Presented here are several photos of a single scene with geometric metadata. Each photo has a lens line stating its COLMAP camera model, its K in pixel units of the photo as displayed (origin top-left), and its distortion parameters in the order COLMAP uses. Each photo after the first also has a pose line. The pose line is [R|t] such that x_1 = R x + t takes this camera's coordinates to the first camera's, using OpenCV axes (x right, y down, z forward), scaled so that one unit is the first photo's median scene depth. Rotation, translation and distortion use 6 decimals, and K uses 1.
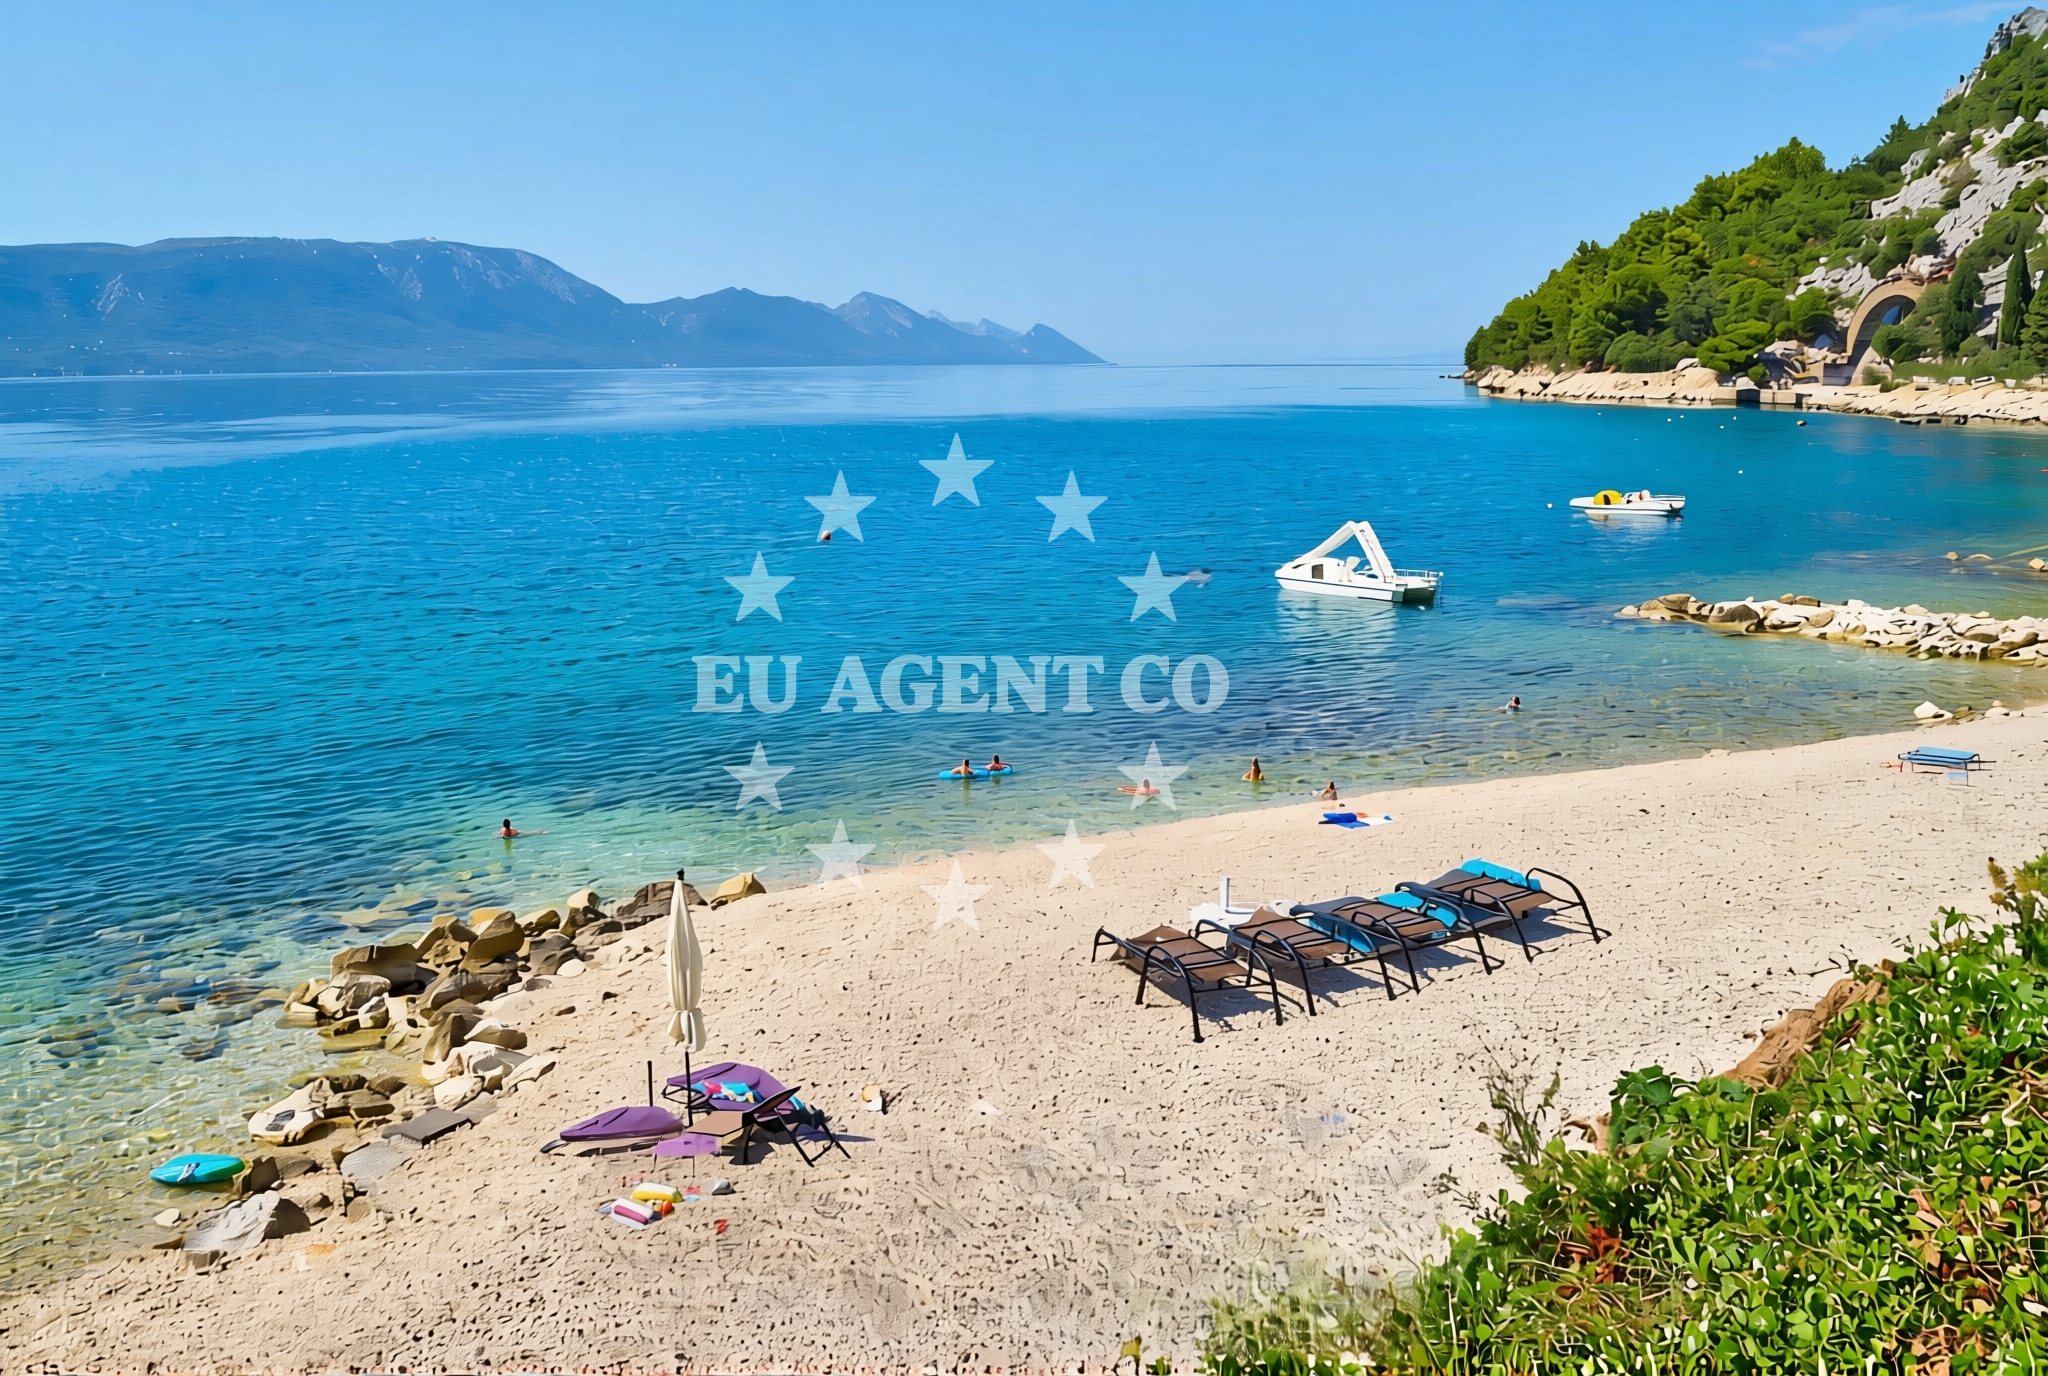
lens RADIAL K [[1794.1, 0, 985.4], [0, 1794.1, 762.3], [0, 0, 1]] dist [-0.063212, 0.001790]
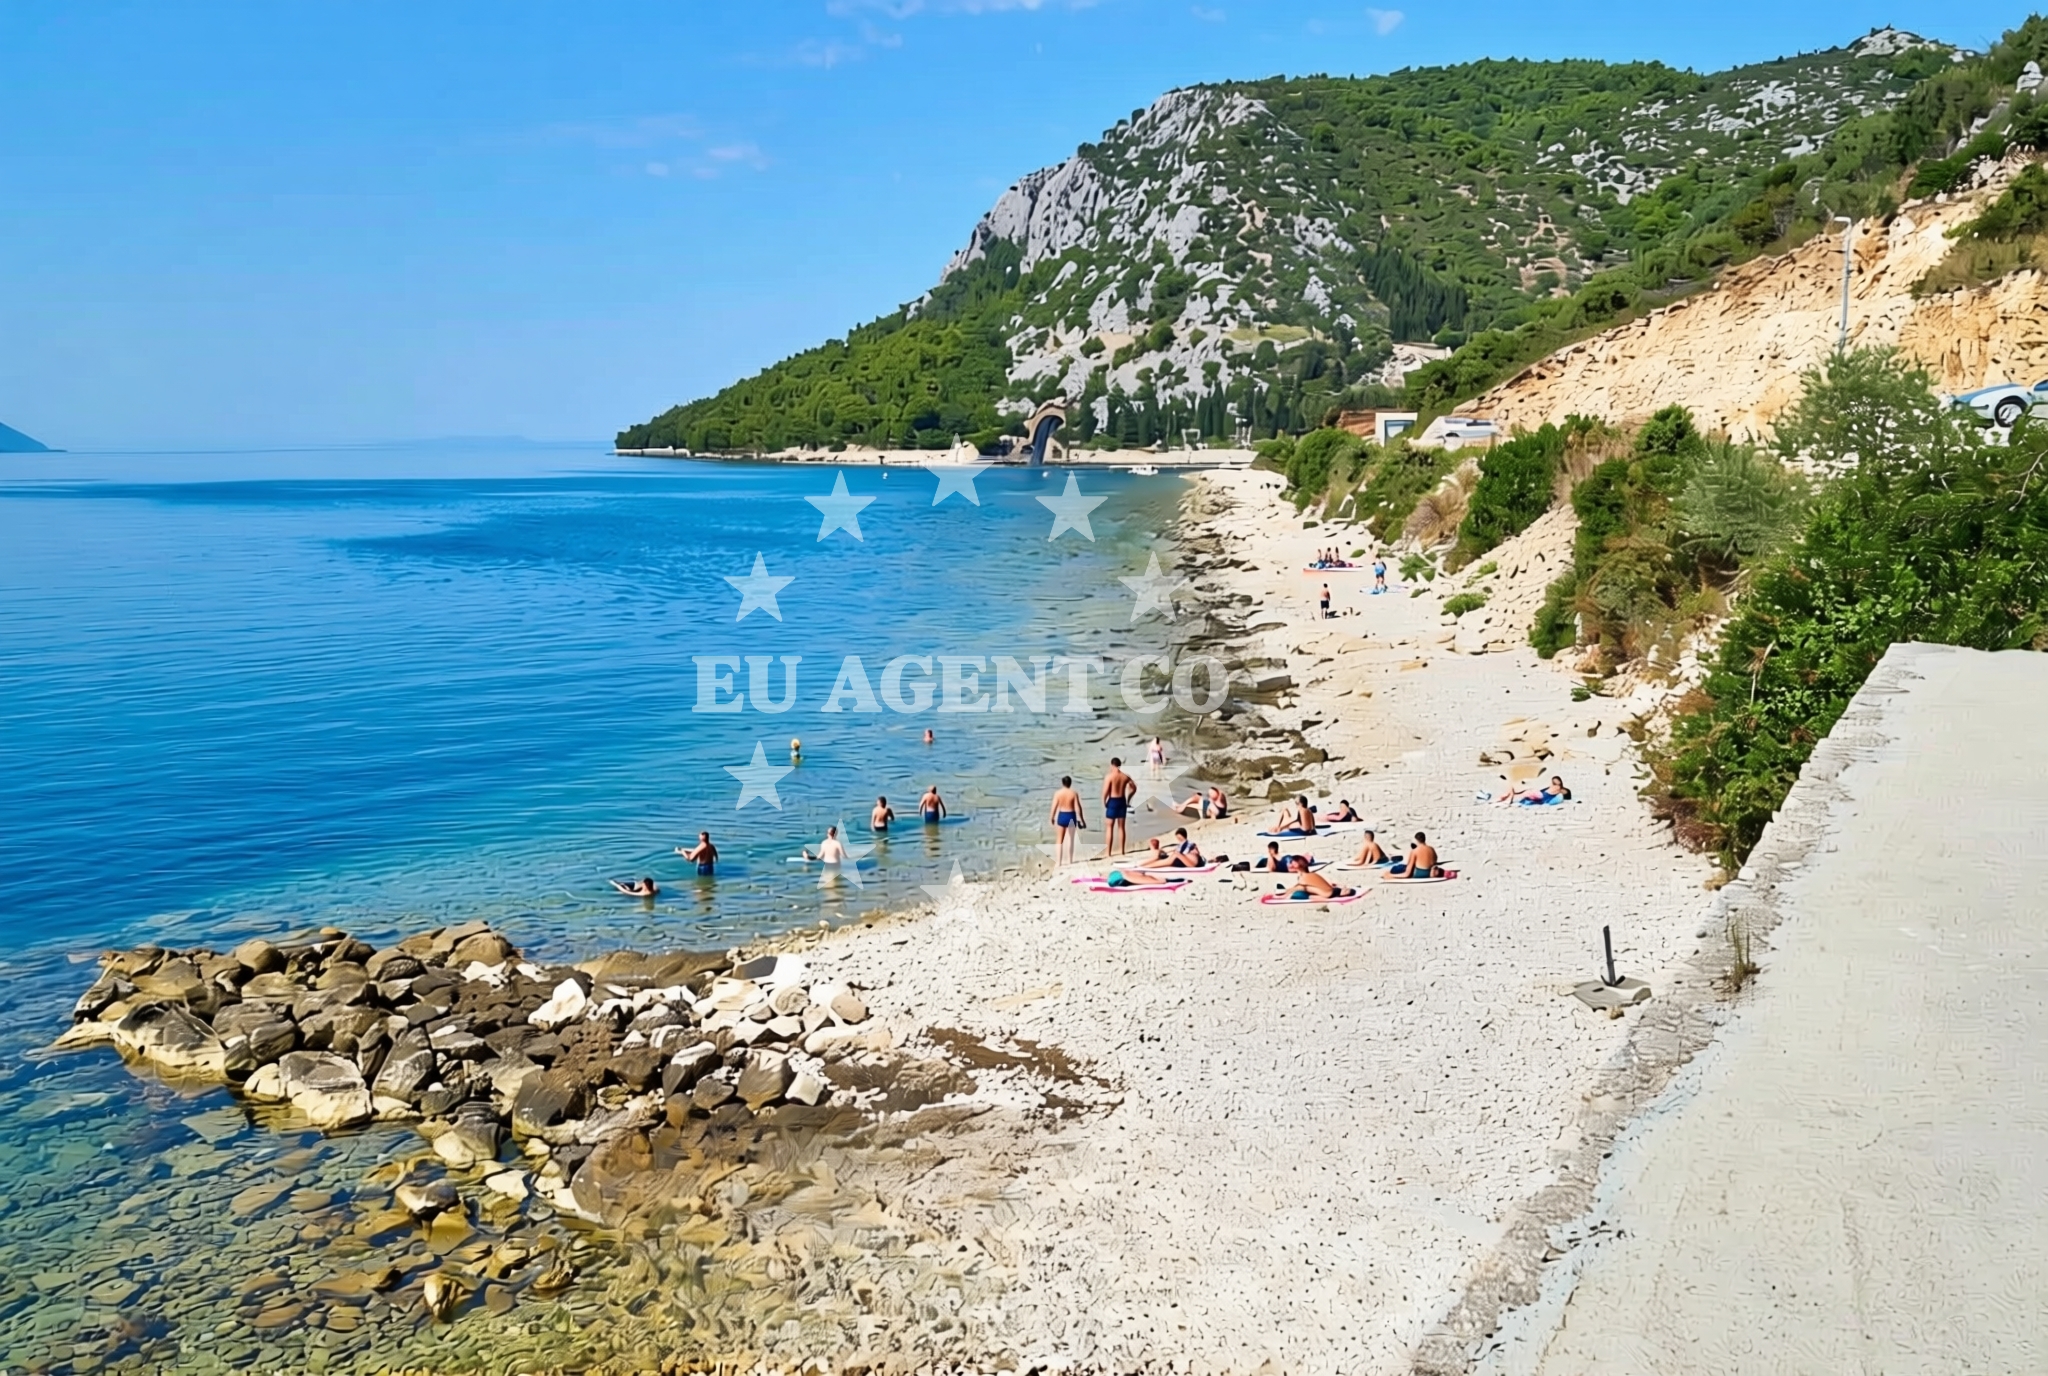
lens RADIAL K [[1642.0, 0, 1033.3], [0, 1642.0, 695.1], [0, 0, 1]] dist [-0.007355, -0.020446]
pose [[0.842436, -0.075404, 0.533494, -0.574010], [0.115578, 0.992400, -0.042244, 0.157376], [-0.526254, 0.097248, 0.844748, -0.645913]]
